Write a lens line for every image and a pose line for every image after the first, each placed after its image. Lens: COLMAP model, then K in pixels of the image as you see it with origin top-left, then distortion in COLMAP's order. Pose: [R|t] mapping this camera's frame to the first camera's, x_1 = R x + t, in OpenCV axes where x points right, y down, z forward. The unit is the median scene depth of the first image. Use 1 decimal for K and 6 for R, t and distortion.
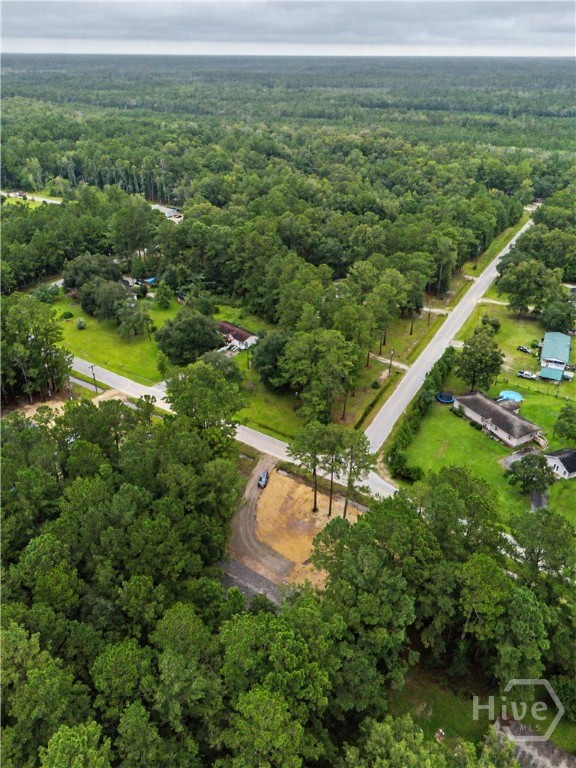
lens RADIAL K [[572.9, 0, 286.3], [0, 572.9, 385.3], [0, 0, 1]] dist [0.040627, -0.032364]
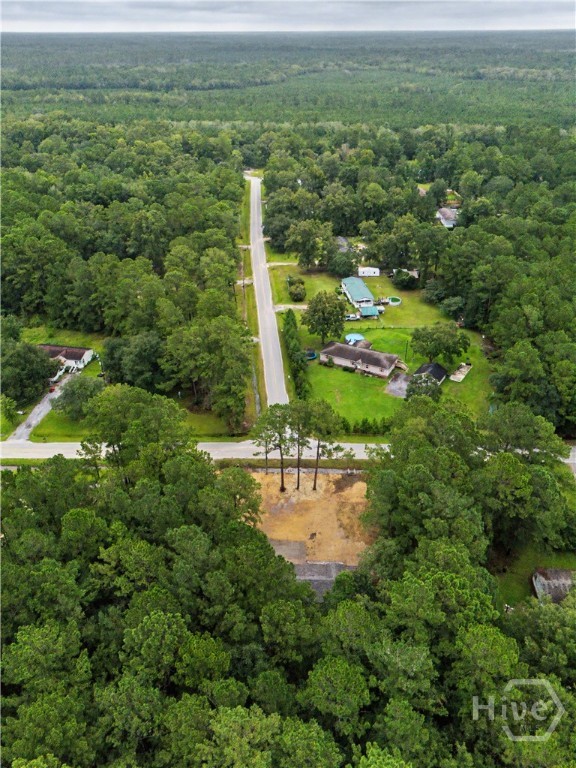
lens RADIAL K [[572.9, 0, 289.2], [0, 572.9, 384.5], [0, 0, 1]] dist [0.040627, -0.032364]
pose [[0.830697, -0.297106, 0.470818, -0.237614], [0.282925, 0.953639, 0.102602, -0.039305], [-0.479474, 0.047975, 0.876244, 0.065468]]
